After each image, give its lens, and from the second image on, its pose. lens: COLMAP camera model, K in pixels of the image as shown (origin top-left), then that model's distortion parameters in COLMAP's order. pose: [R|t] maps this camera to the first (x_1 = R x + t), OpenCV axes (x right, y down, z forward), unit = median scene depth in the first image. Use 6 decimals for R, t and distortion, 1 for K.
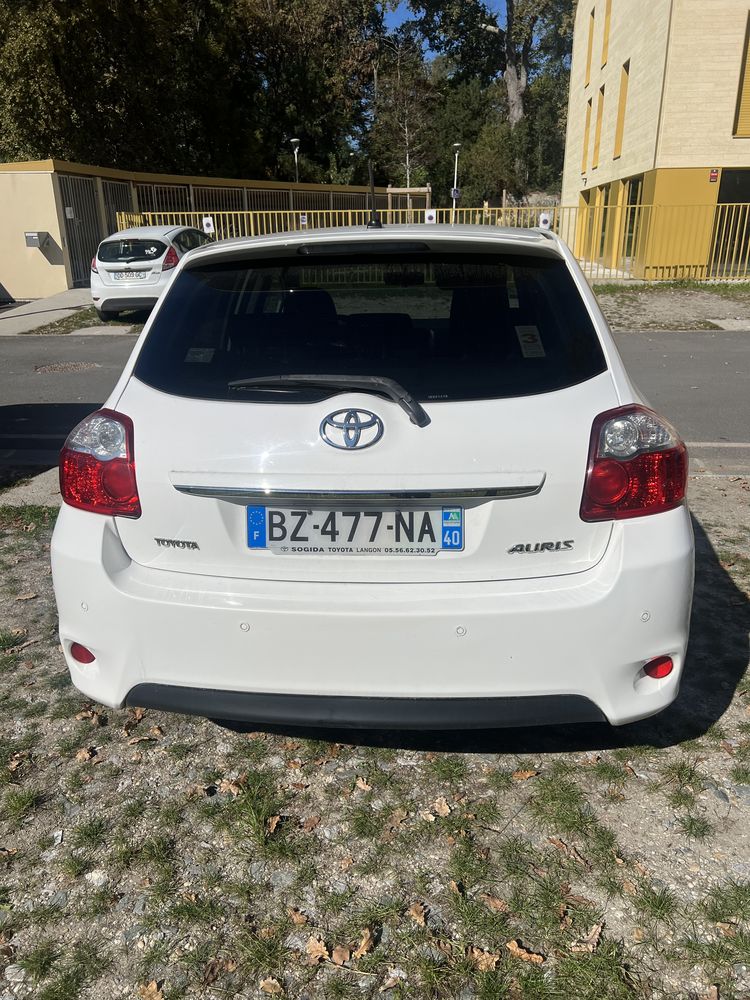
lens RADIAL K [[750.1, 0, 375.0], [0, 750.1, 500.0], [0, 0, 1]] dist [0.086857, -0.089740]
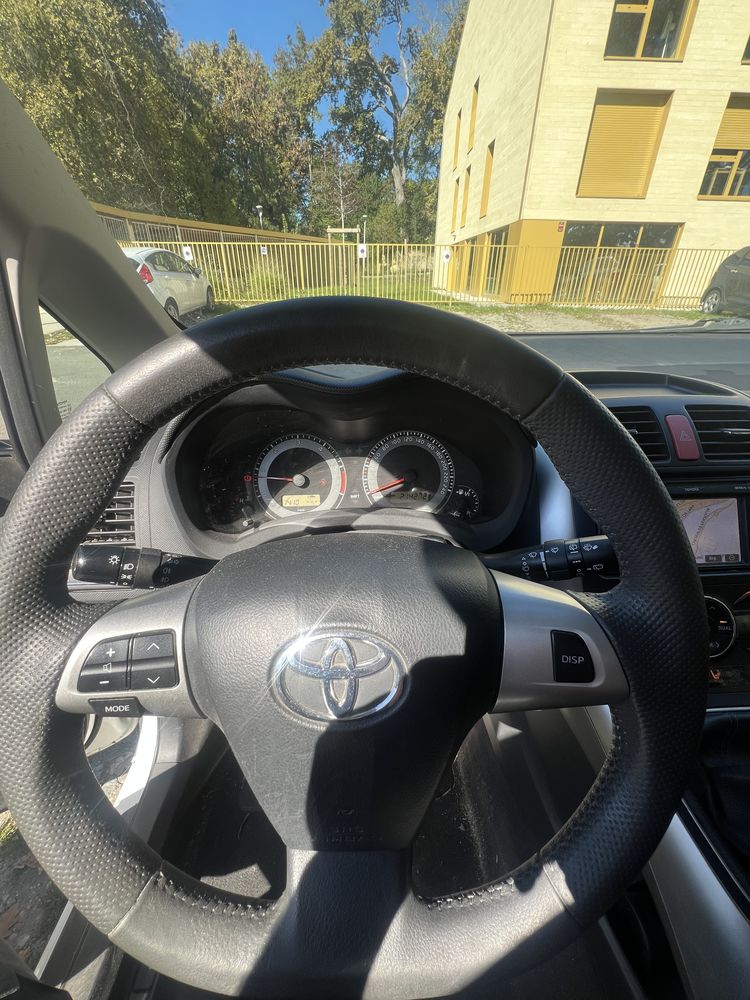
lens RADIAL K [[404.1, 0, 375.0], [0, 404.1, 500.0], [0, 0, 1]] dist [-0.002050, -0.000127]
pose [[0.991096, -0.048228, 0.124112, -0.008353], [0.027630, 0.986301, 0.162622, -0.037428], [-0.130254, -0.157745, 0.978851, 0.155236]]
